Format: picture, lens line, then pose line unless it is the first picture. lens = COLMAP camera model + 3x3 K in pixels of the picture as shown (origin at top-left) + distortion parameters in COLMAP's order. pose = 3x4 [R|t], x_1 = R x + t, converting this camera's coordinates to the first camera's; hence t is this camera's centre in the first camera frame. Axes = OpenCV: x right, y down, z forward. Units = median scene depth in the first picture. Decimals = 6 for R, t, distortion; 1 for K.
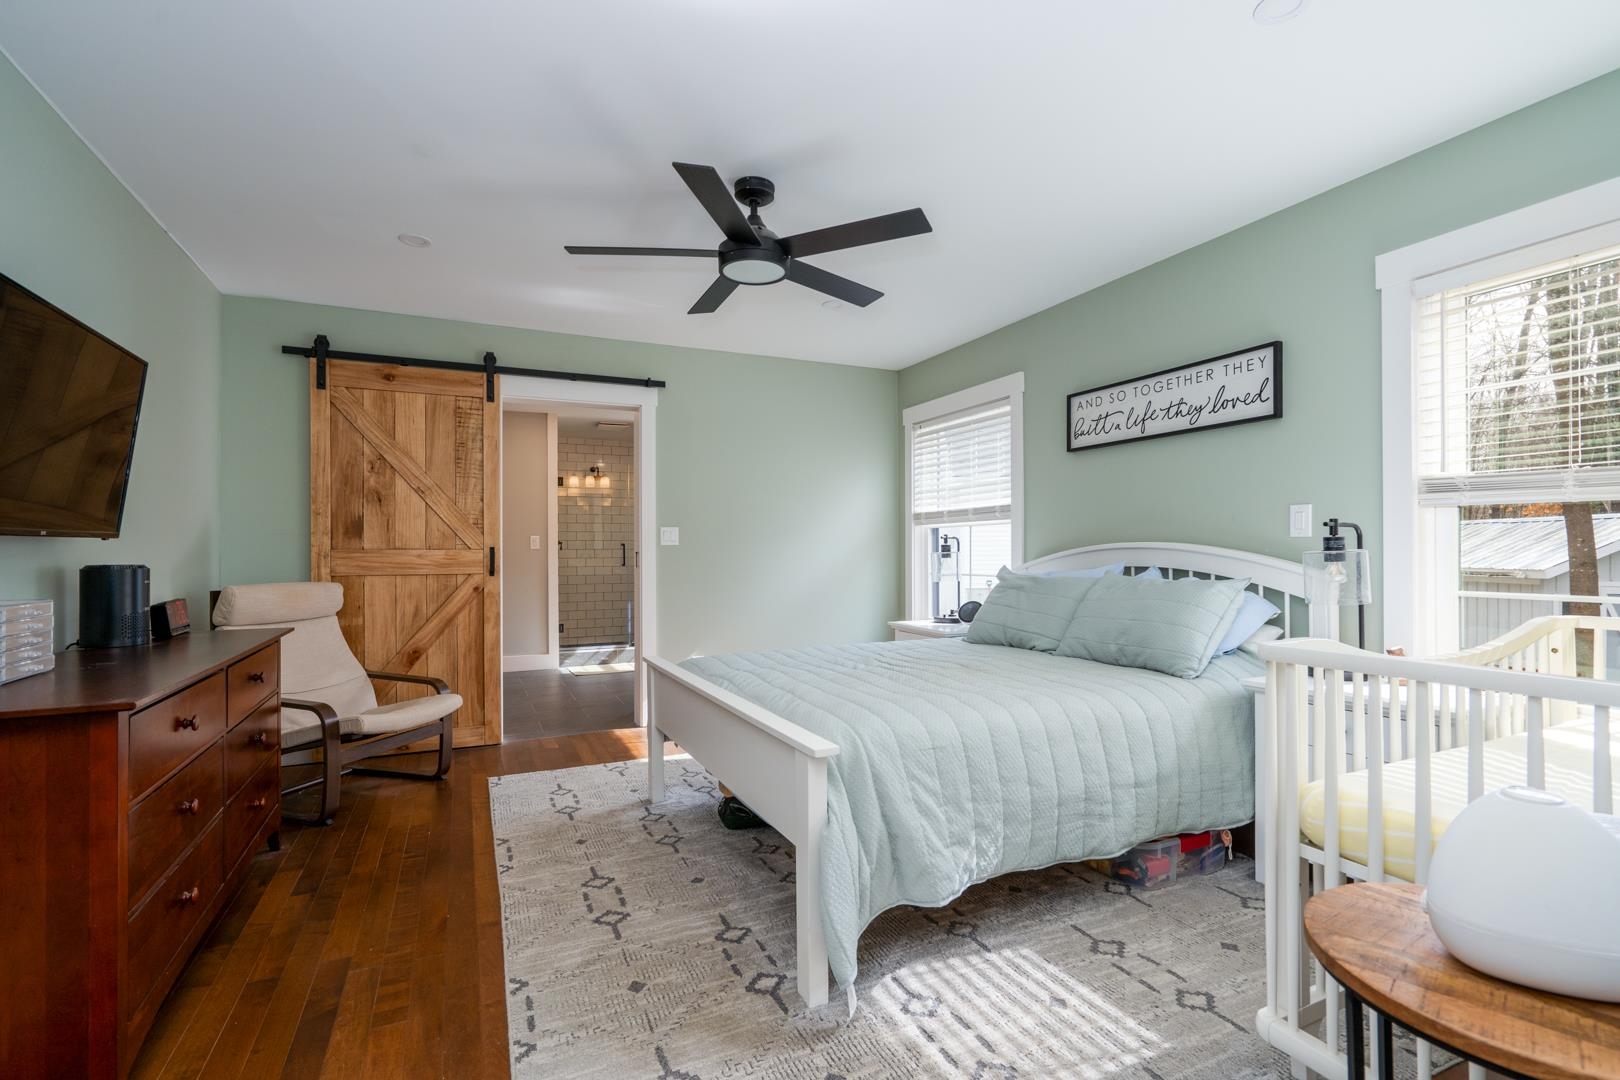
lens RADIAL K [[728.9, 0, 804.5], [0, 728.9, 549.6], [0, 0, 1]] dist [-0.002330, 0.000098]
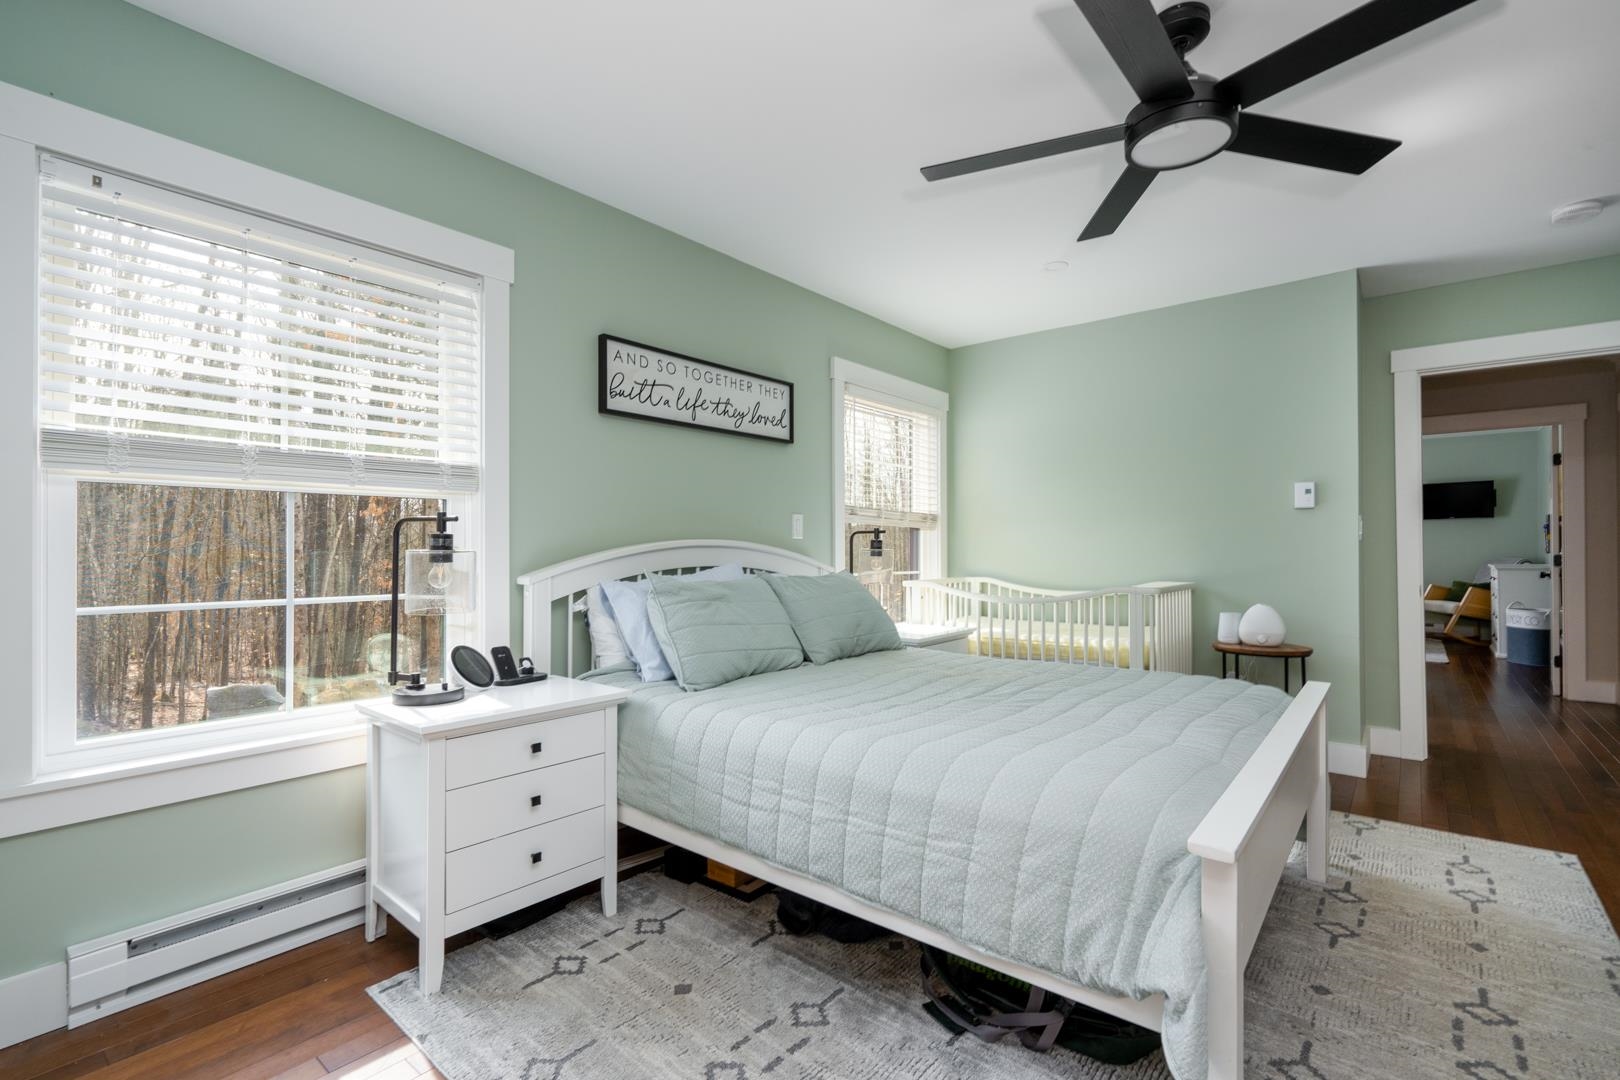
lens RADIAL K [[728.9, 0, 804.5], [0, 728.9, 549.6], [0, 0, 1]] dist [-0.002330, 0.000098]
pose [[-0.414971, 0.005398, 0.909819, -0.438431], [0.001339, 0.999985, -0.005322, 0.008116], [-0.909834, -0.000990, -0.414972, 1.292330]]
